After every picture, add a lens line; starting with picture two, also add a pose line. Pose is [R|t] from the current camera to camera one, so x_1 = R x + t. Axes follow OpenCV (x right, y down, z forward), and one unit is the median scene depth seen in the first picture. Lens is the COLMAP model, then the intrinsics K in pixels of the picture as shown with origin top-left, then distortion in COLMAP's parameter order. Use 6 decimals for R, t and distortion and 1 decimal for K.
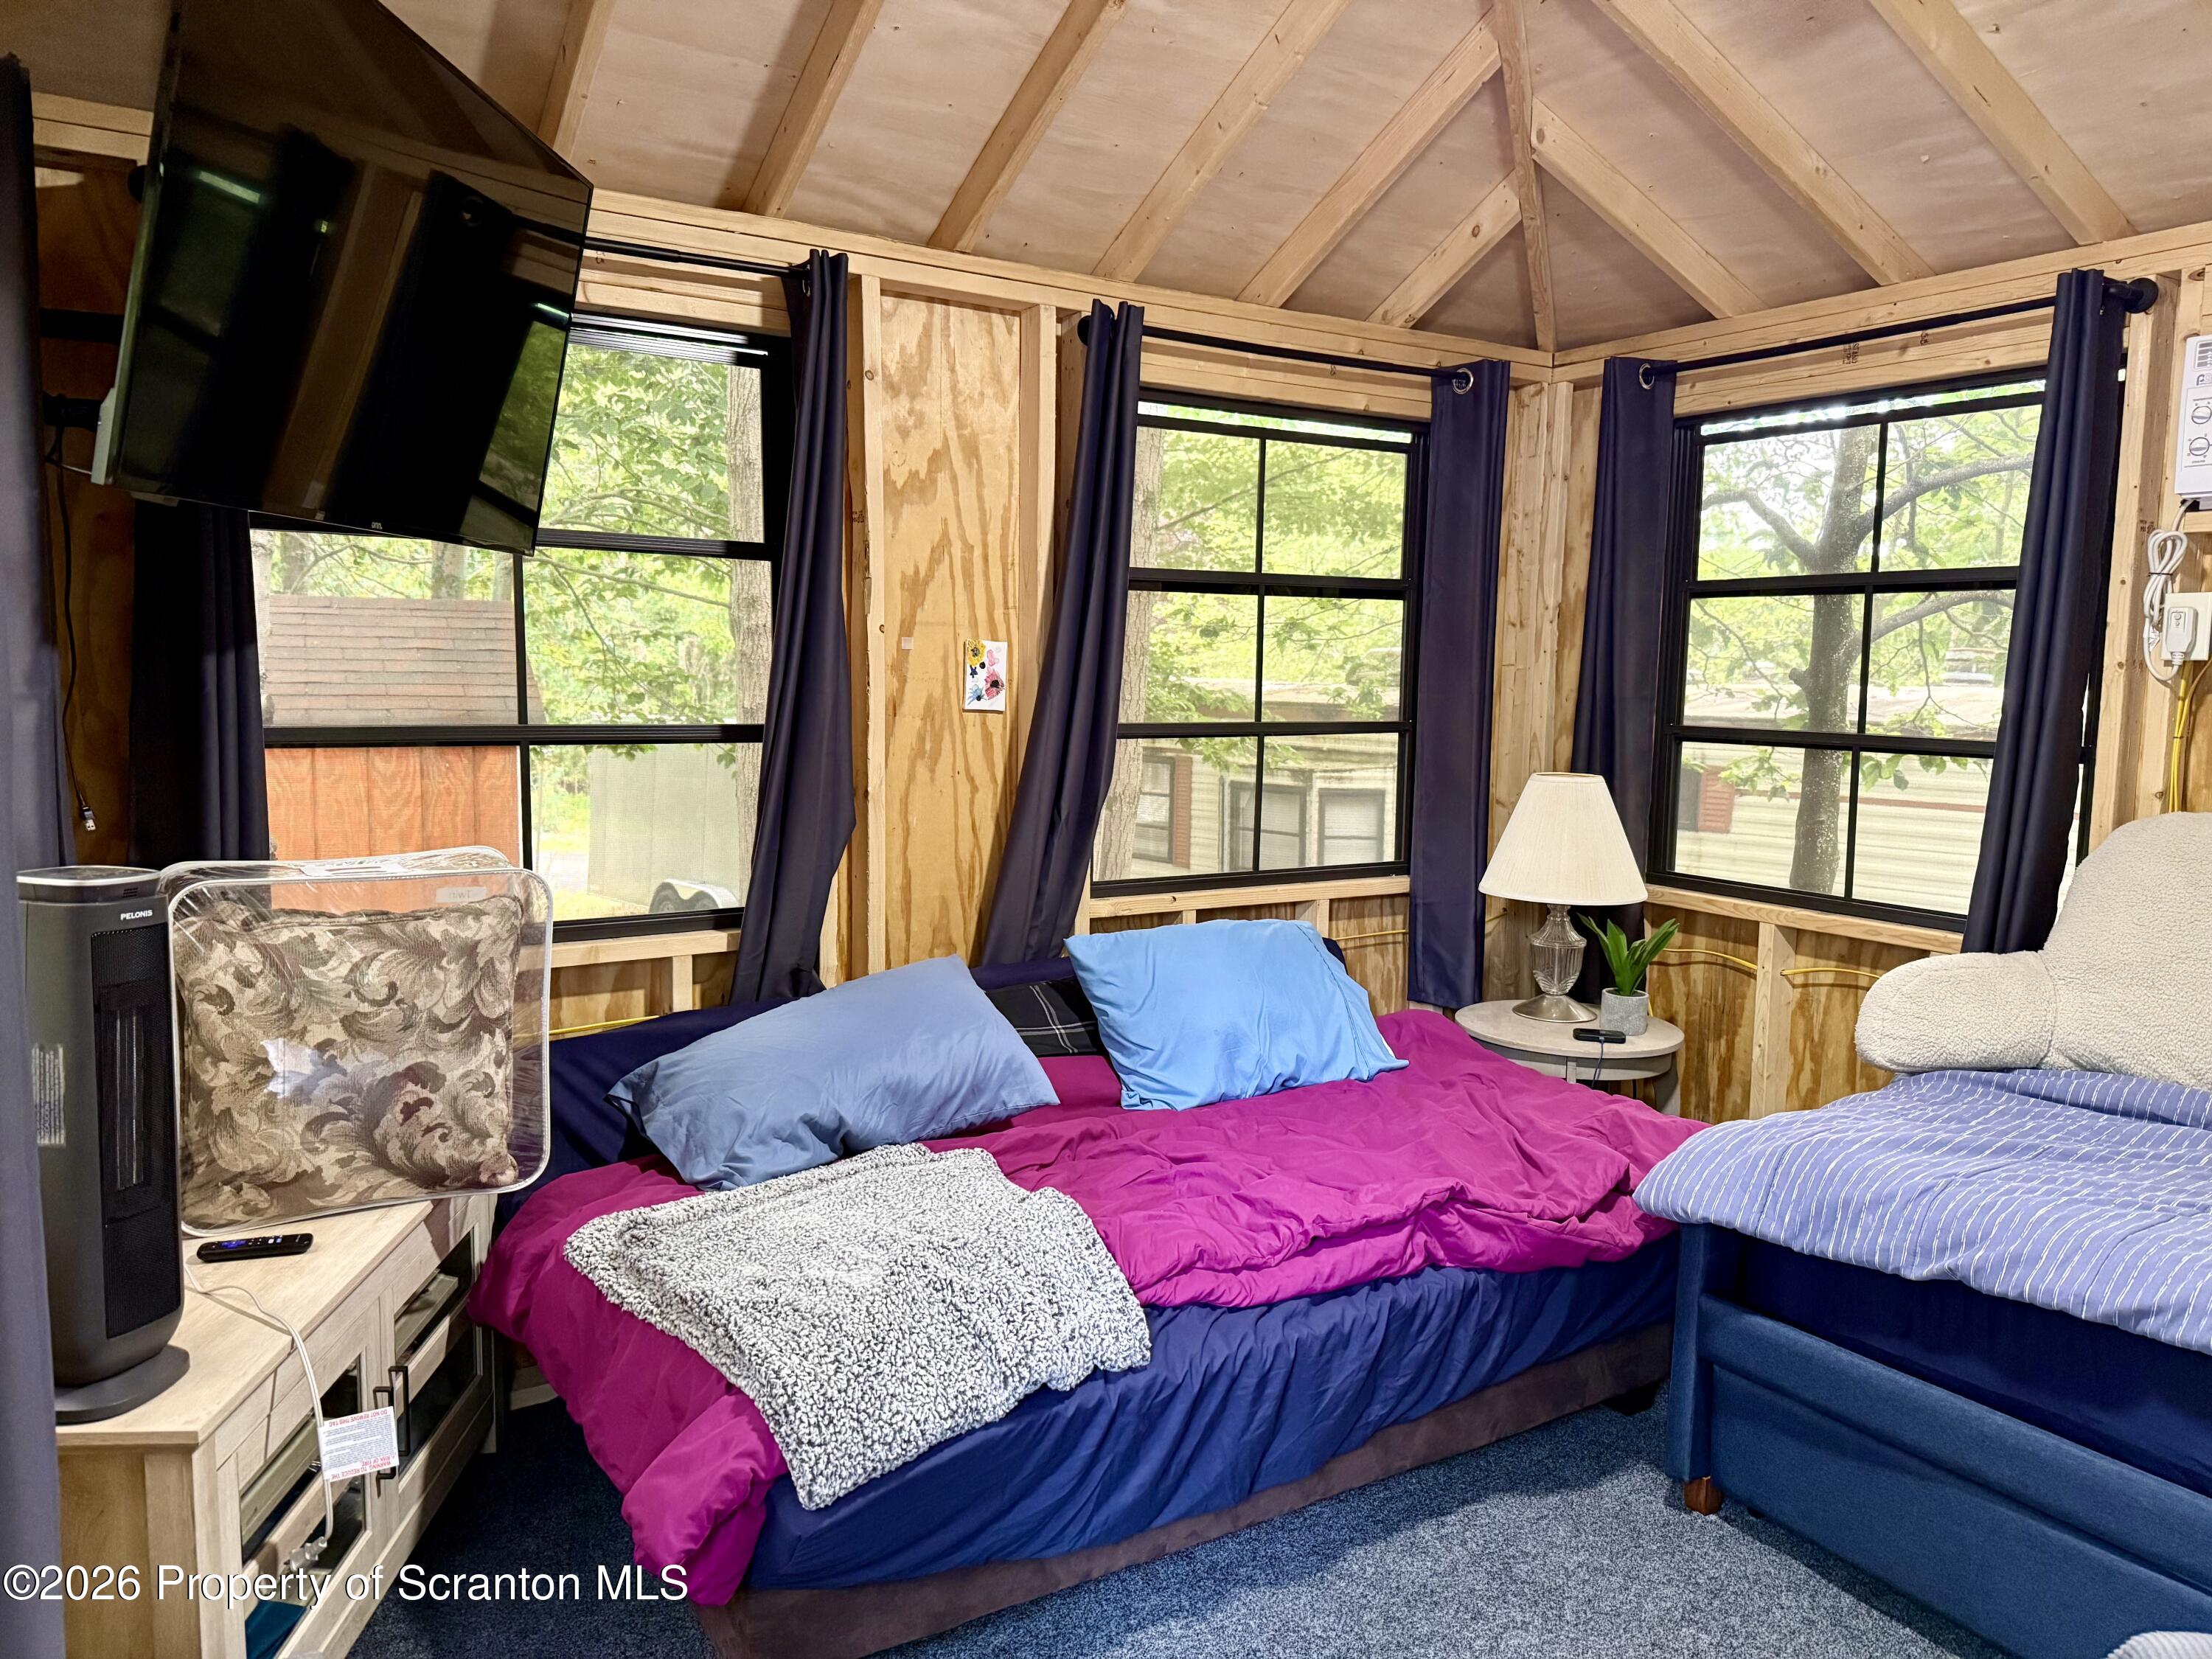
lens RADIAL K [[1552.7, 0, 1106.0], [0, 1552.7, 829.5], [0, 0, 1]] dist [0.052774, -0.062004]
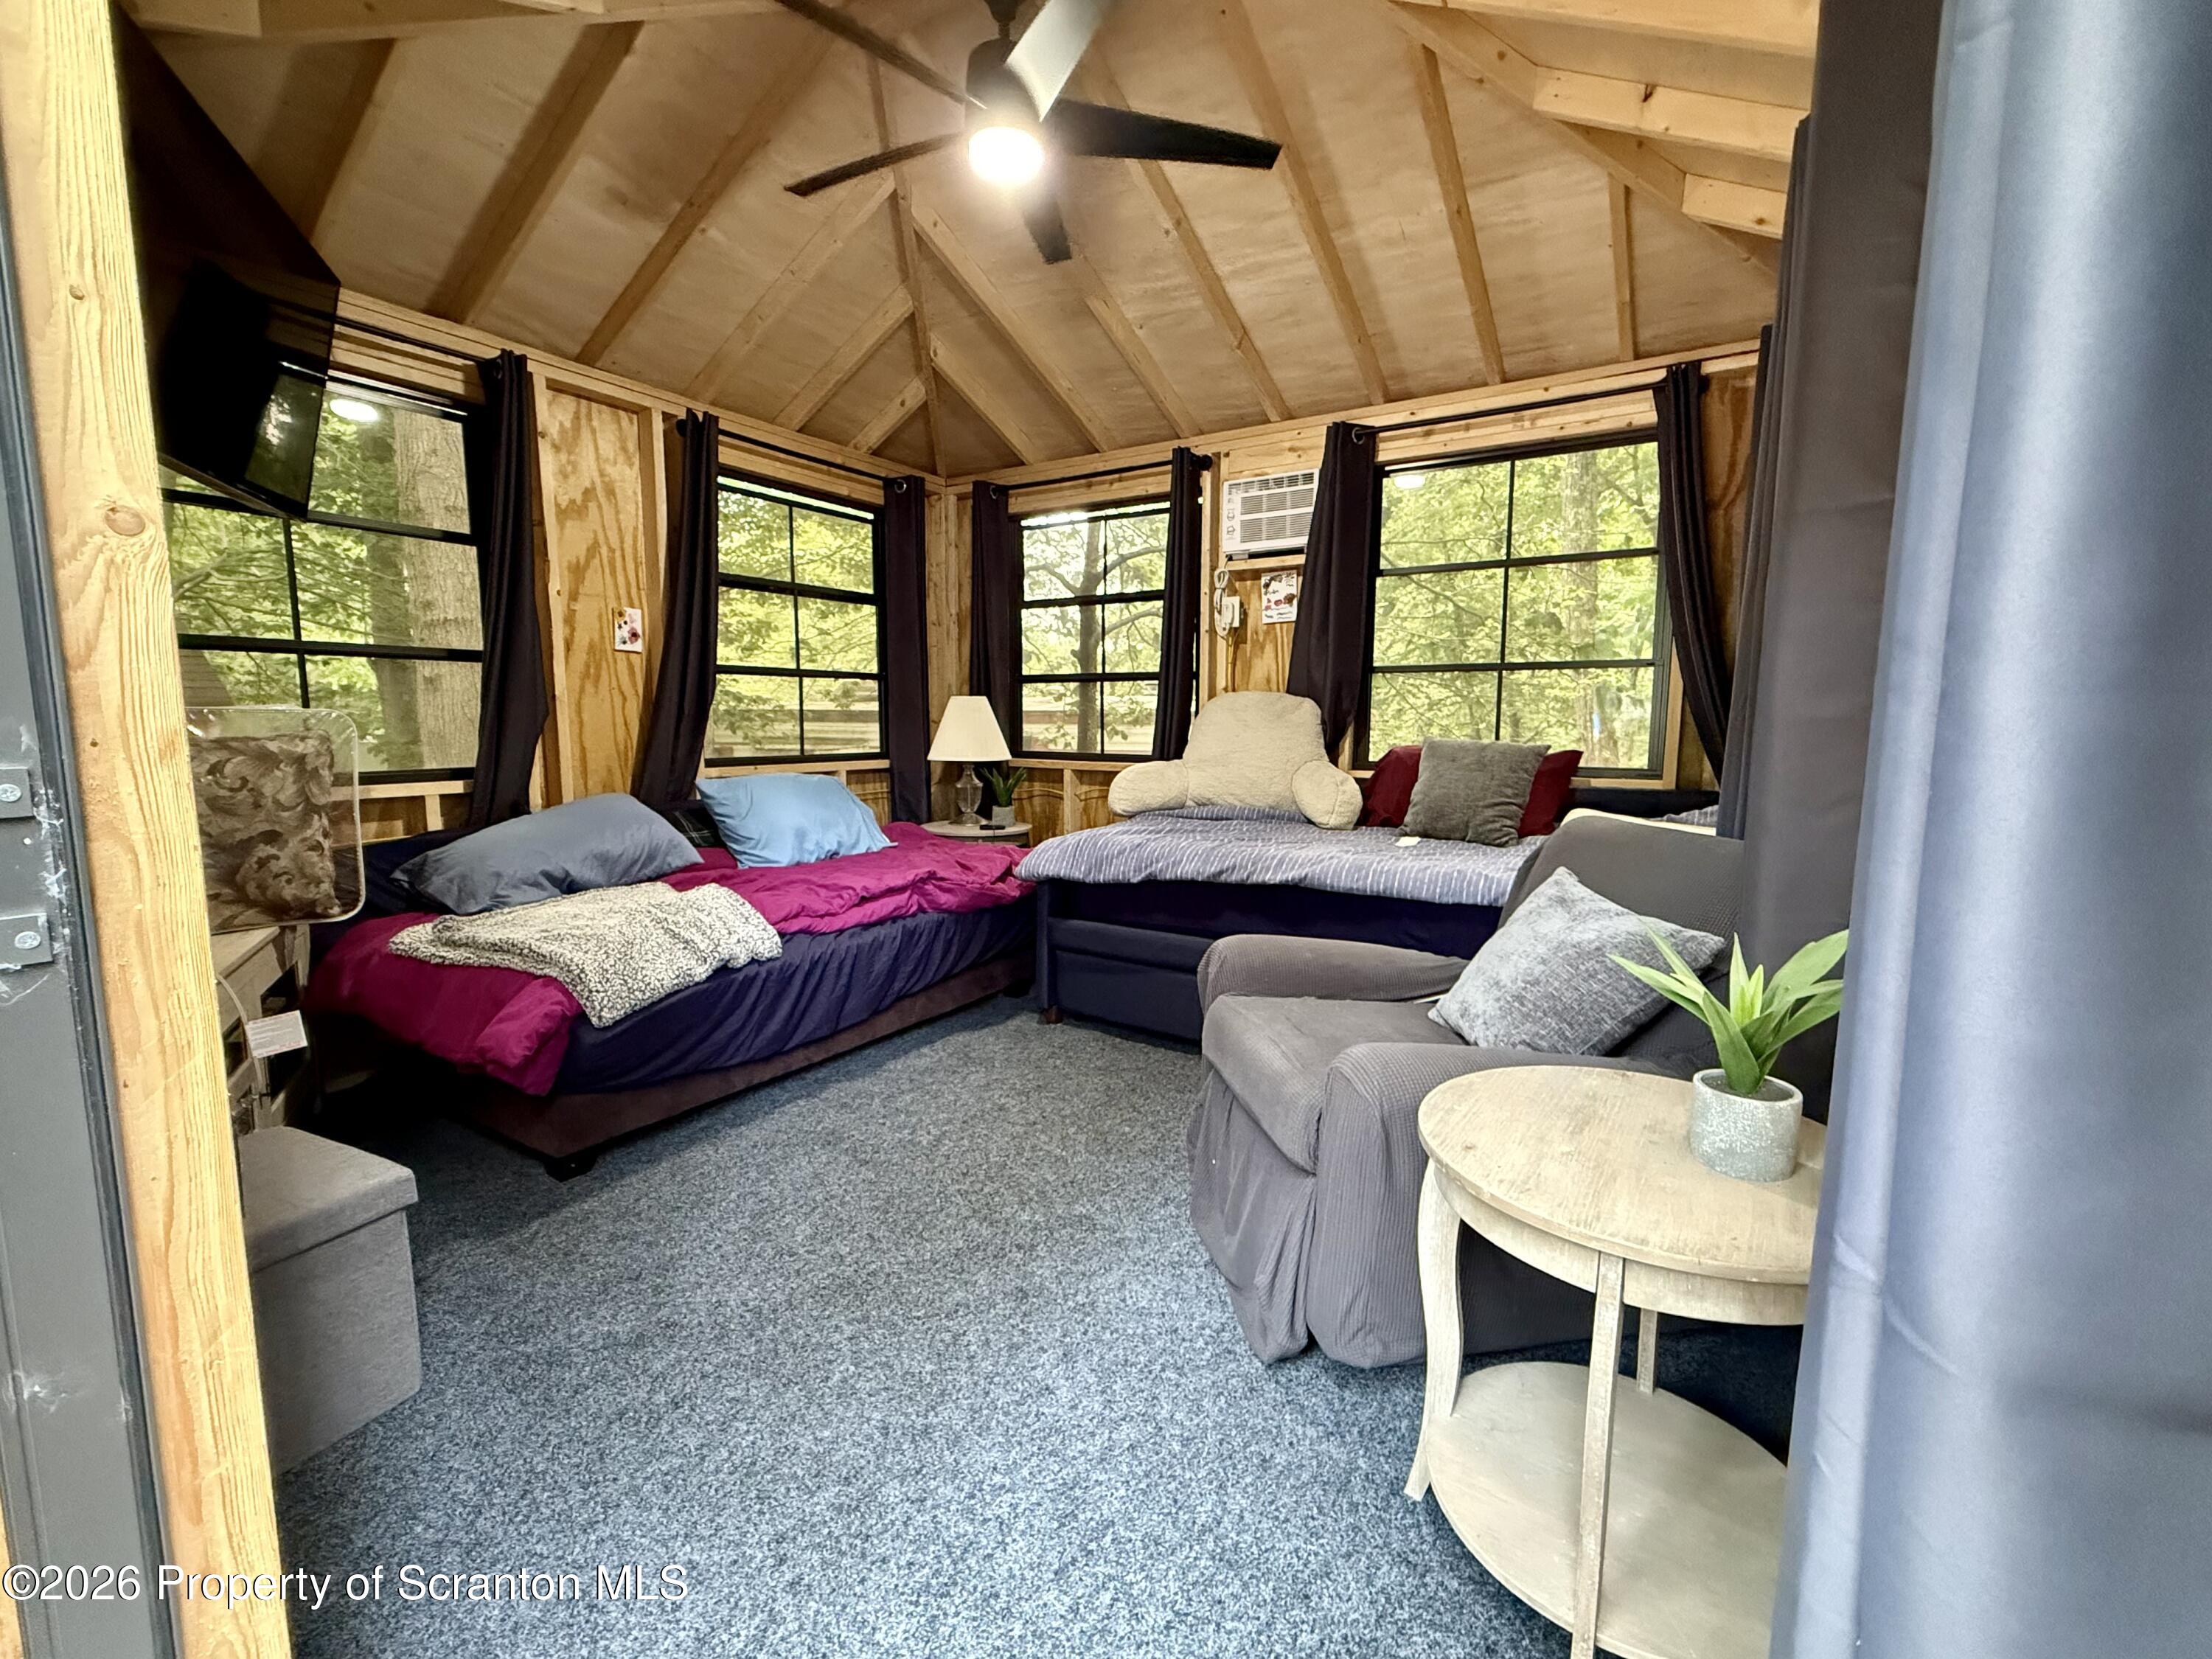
lens RADIAL K [[942.2, 0, 1099.8], [0, 942.2, 826.9], [0, 0, 1]] dist [0.001479, 0.000485]
pose [[0.904722, -0.061426, 0.421551, -0.070075], [0.054321, 0.998107, 0.028855, 0.127915], [-0.422525, -0.003207, 0.906346, -0.147330]]
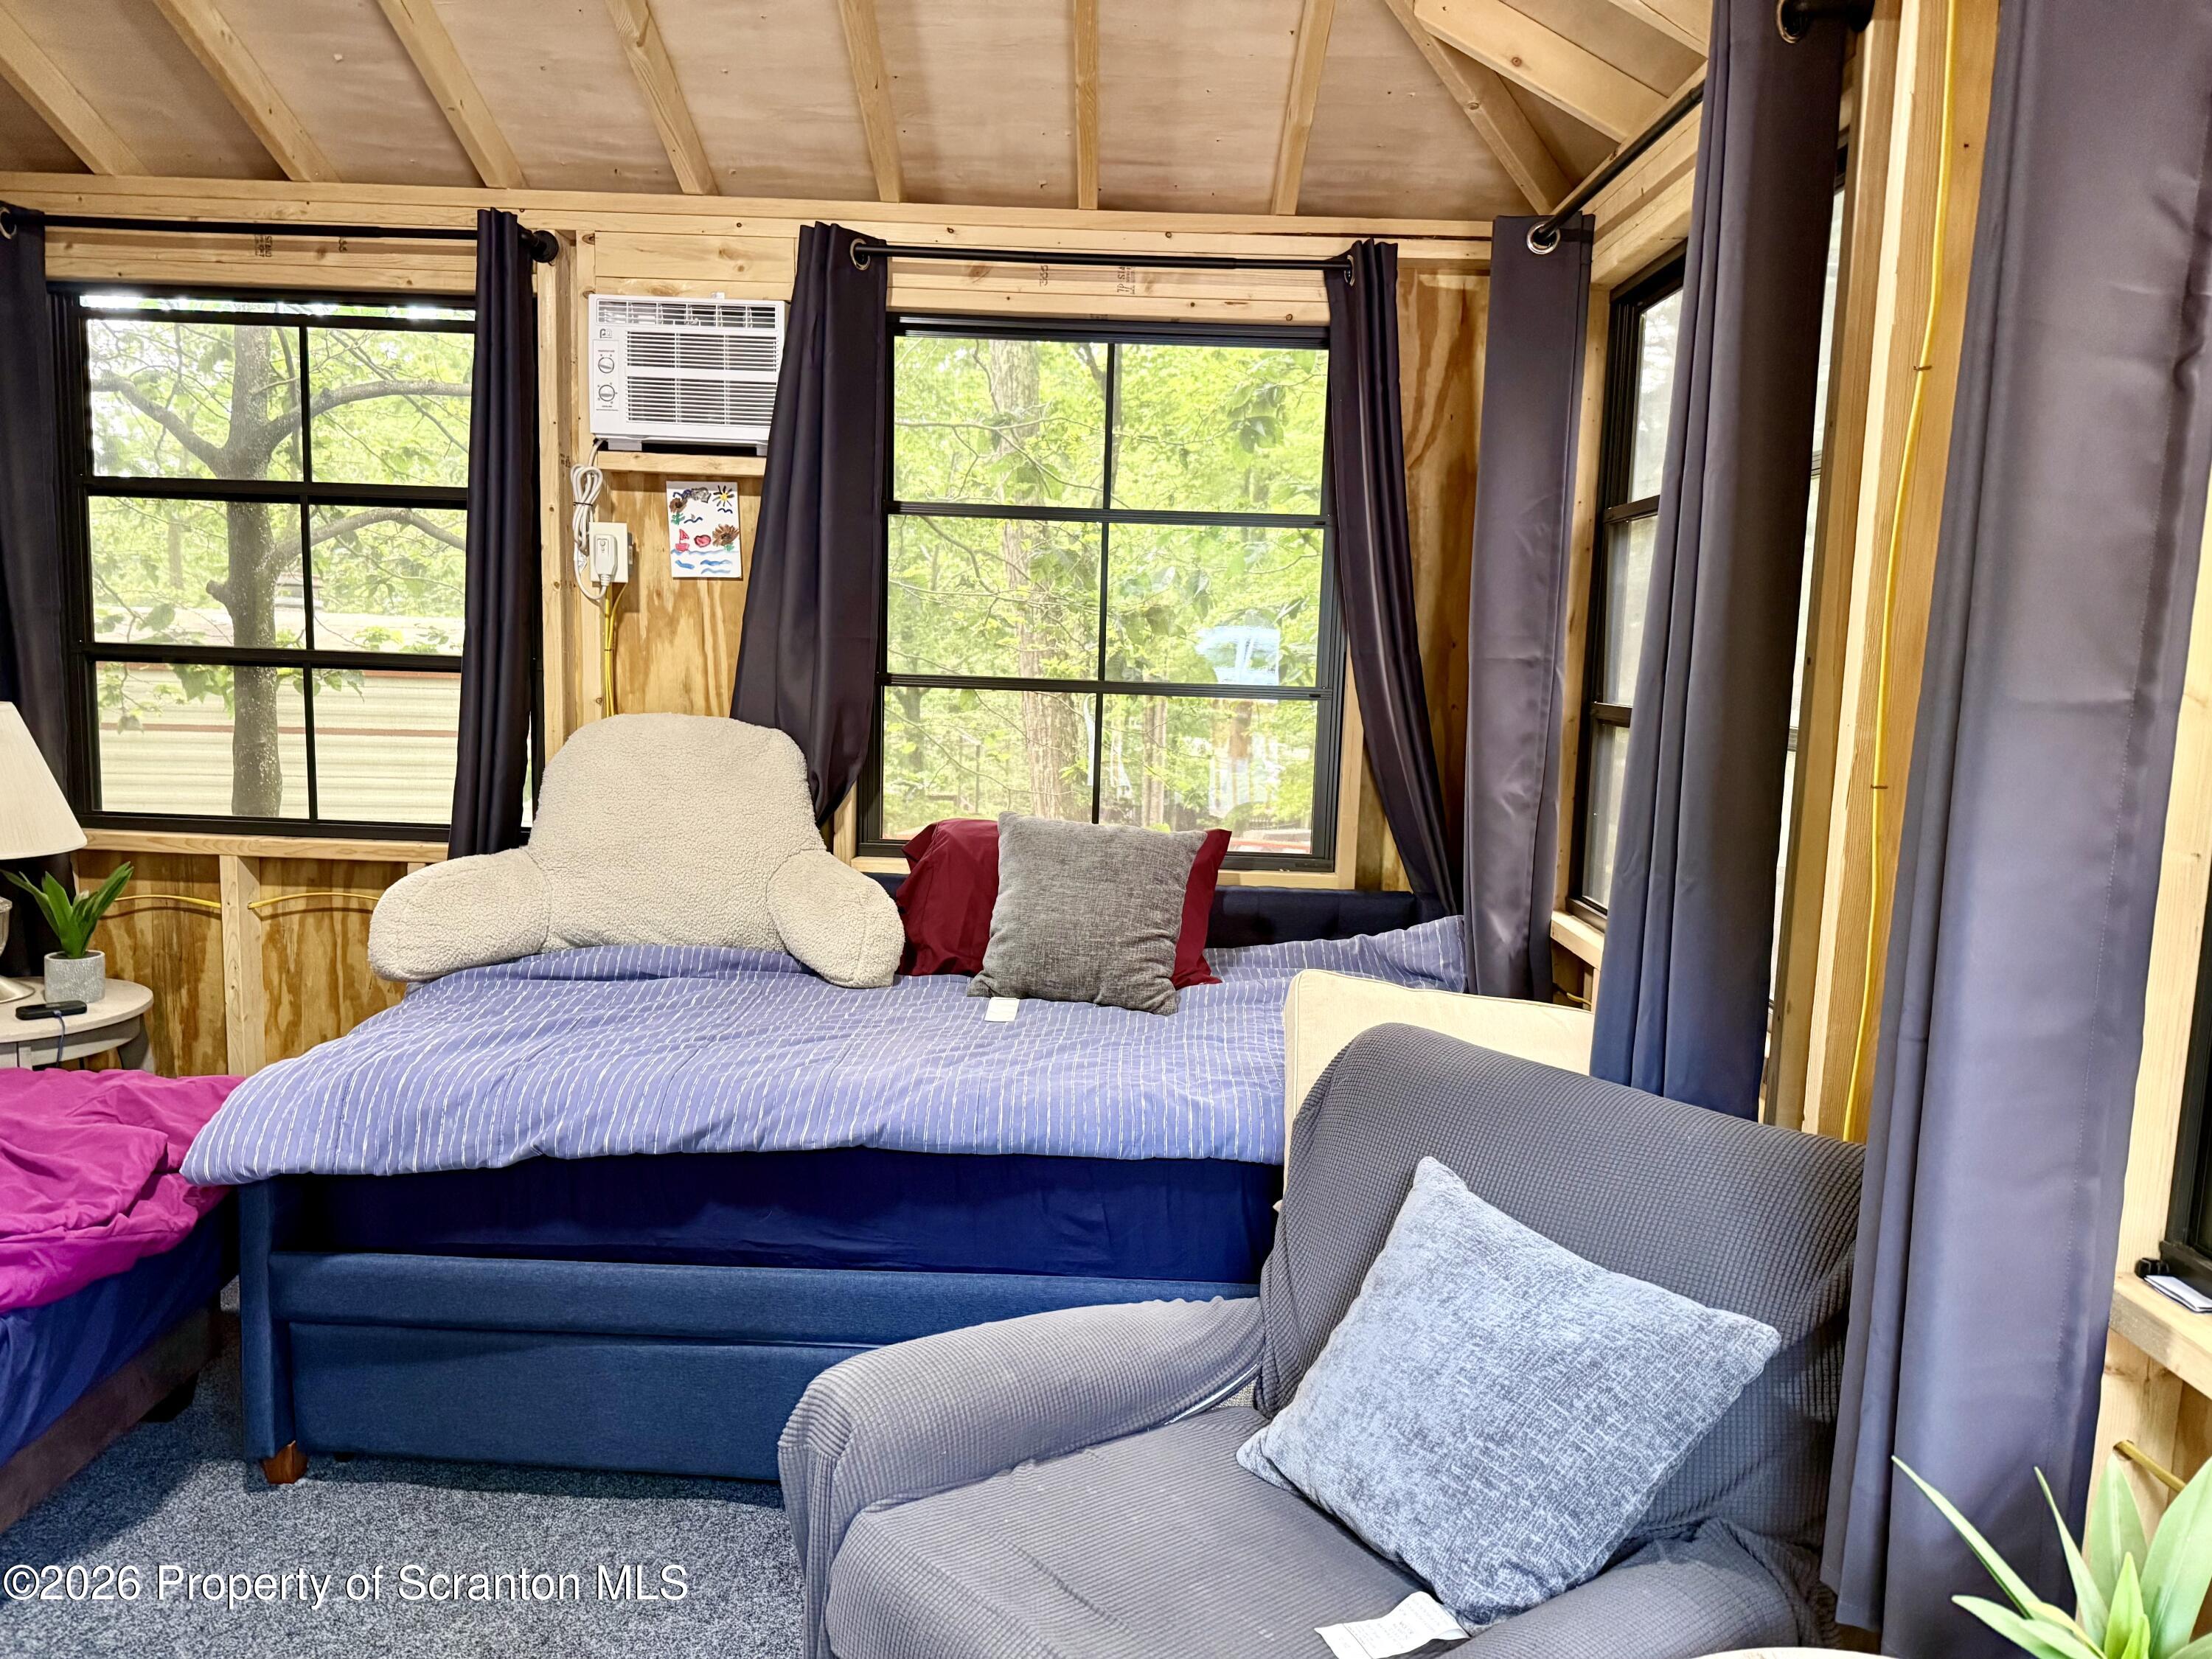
lens RADIAL K [[1552.7, 0, 1106.0], [0, 1552.7, 829.5], [0, 0, 1]] dist [0.052774, -0.062004]
pose [[0.543827, -0.100475, 0.833161, -0.085991], [0.063093, 0.994892, 0.078797, 0.005250], [-0.836822, 0.009715, 0.547388, 0.070197]]
